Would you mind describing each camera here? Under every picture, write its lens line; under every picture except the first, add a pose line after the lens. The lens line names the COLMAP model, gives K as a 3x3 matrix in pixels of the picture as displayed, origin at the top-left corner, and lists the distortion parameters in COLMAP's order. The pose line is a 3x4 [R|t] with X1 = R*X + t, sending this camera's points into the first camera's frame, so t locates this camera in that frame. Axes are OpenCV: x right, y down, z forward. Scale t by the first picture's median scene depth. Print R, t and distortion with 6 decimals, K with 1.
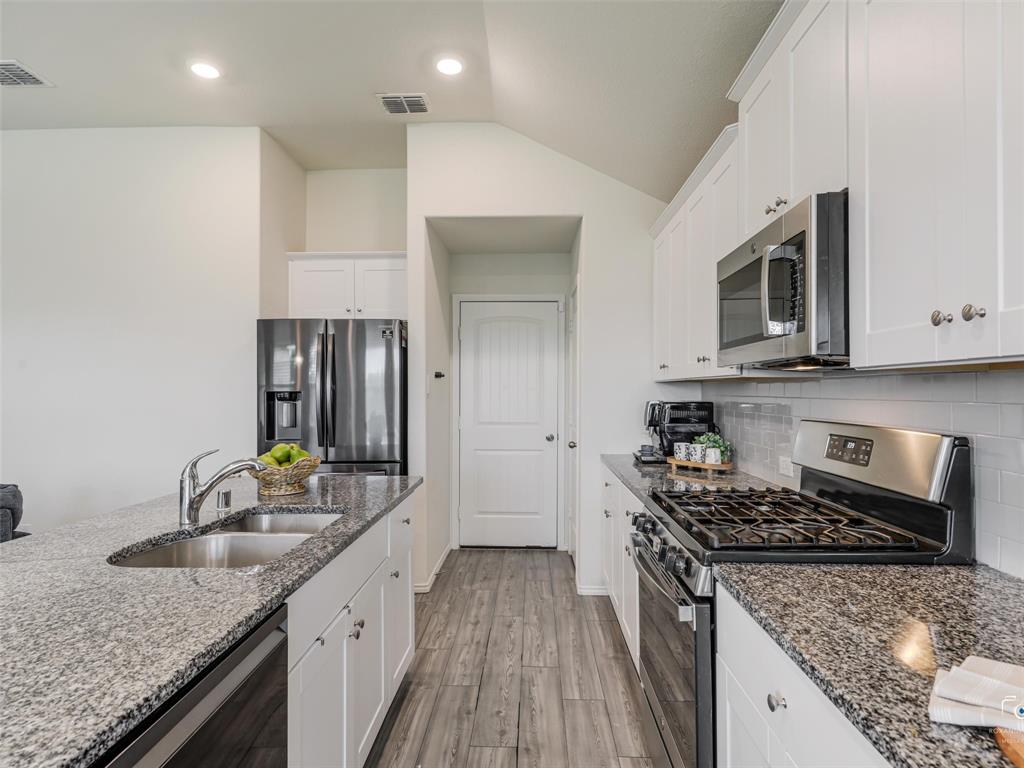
lens RADIAL K [[688.5, 0, 512.0], [0, 688.5, 384.0], [0, 0, 1]] dist [0.020308, -0.002668]
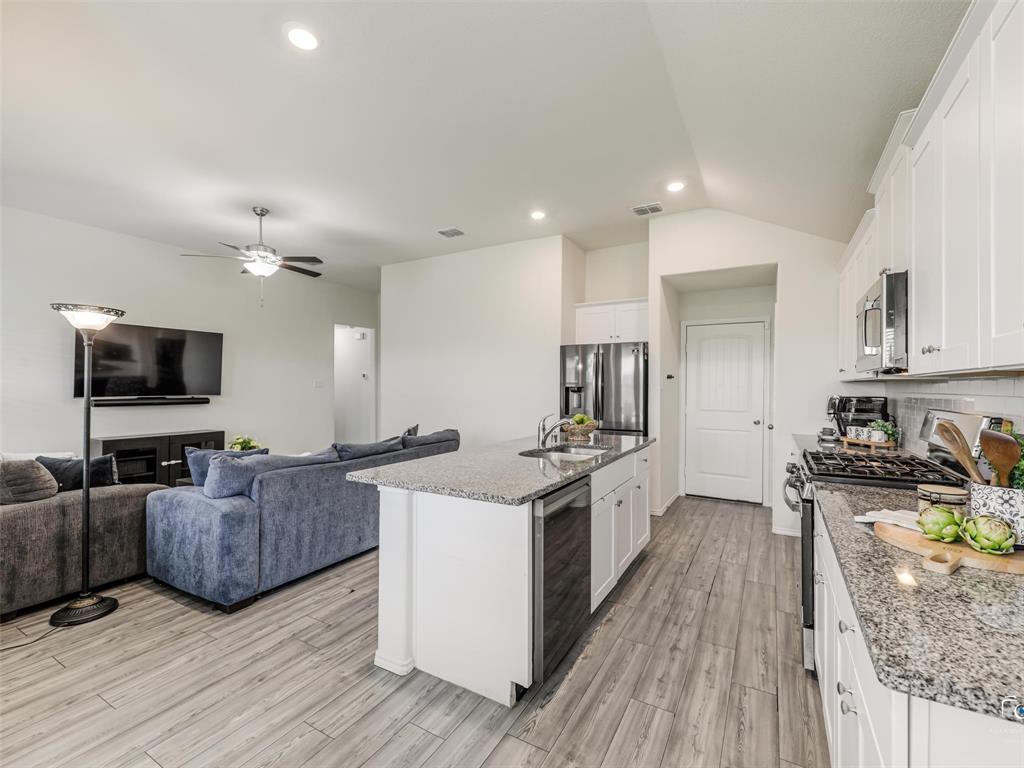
lens RADIAL K [[501.2, 0, 509.7], [0, 501.2, 388.6], [0, 0, 1]] dist [0.005869, -0.001126]
pose [[0.910625, 0.008176, -0.413152, 0.037311], [-0.002709, 0.999901, 0.013817, -0.001582], [0.413224, -0.011463, 0.910557, -0.194254]]
